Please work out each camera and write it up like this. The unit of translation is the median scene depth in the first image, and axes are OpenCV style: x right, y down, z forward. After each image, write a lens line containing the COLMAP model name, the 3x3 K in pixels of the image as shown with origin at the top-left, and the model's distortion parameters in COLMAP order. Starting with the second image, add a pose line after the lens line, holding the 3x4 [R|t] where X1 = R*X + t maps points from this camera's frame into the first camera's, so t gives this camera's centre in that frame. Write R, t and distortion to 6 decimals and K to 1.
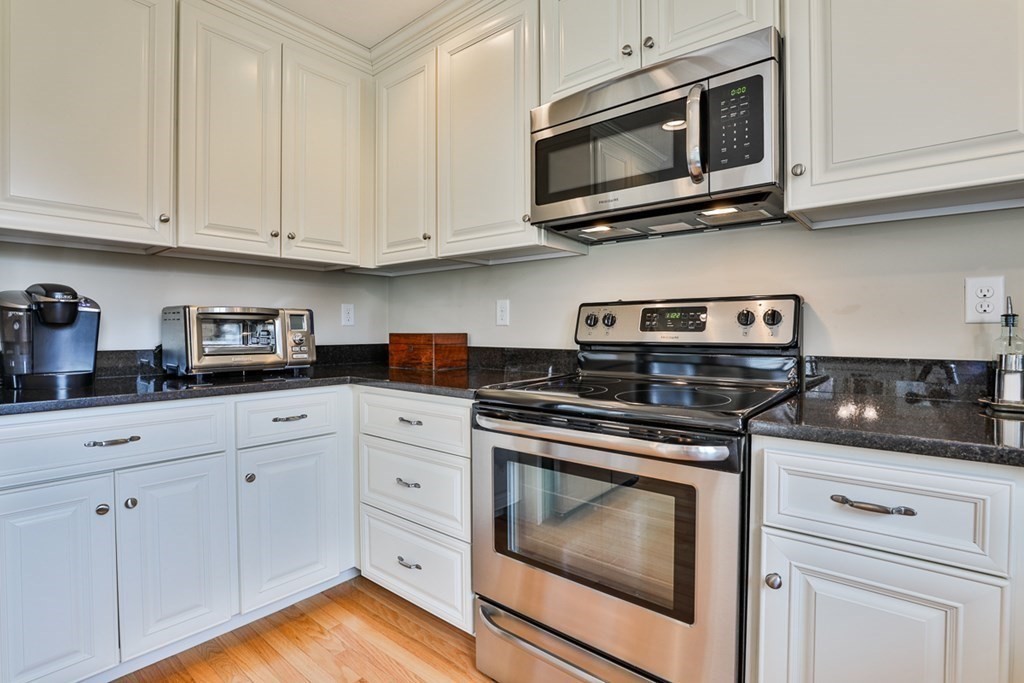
lens RADIAL K [[500.5, 0, 495.4], [0, 500.5, 328.7], [0, 0, 1]] dist [-0.027602, 0.000896]
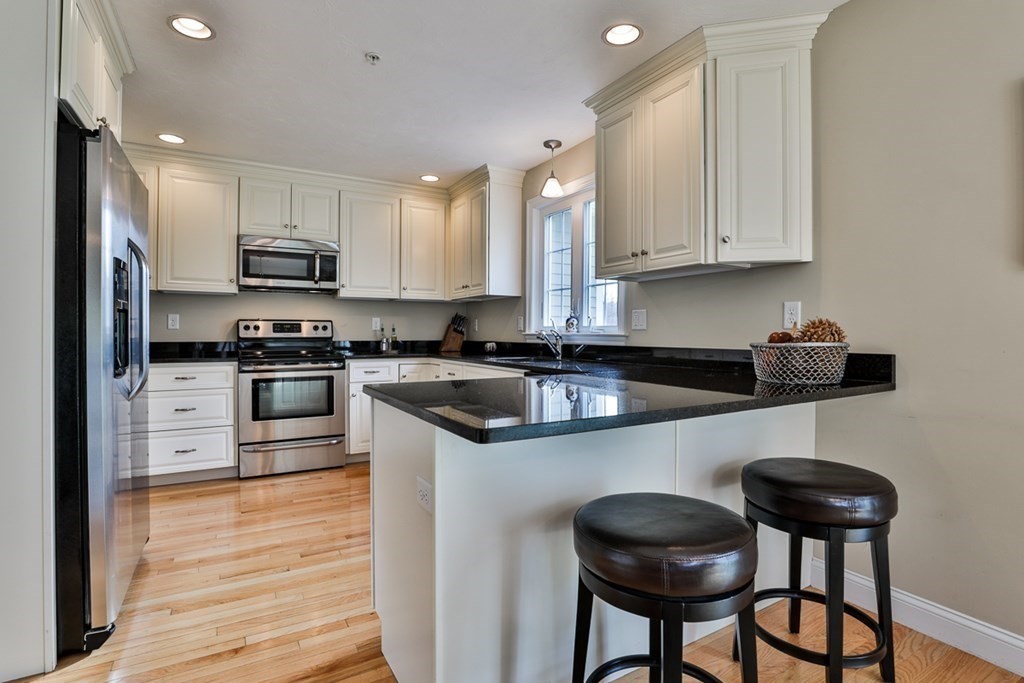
lens RADIAL K [[500.5, 0, 495.4], [0, 500.5, 328.7], [0, 0, 1]] dist [-0.027602, 0.000896]
pose [[0.353778, 0.007898, 0.935296, -1.871043], [-0.004407, 0.999967, -0.006777, -0.002813], [-0.935319, -0.001725, 0.353801, -1.004955]]
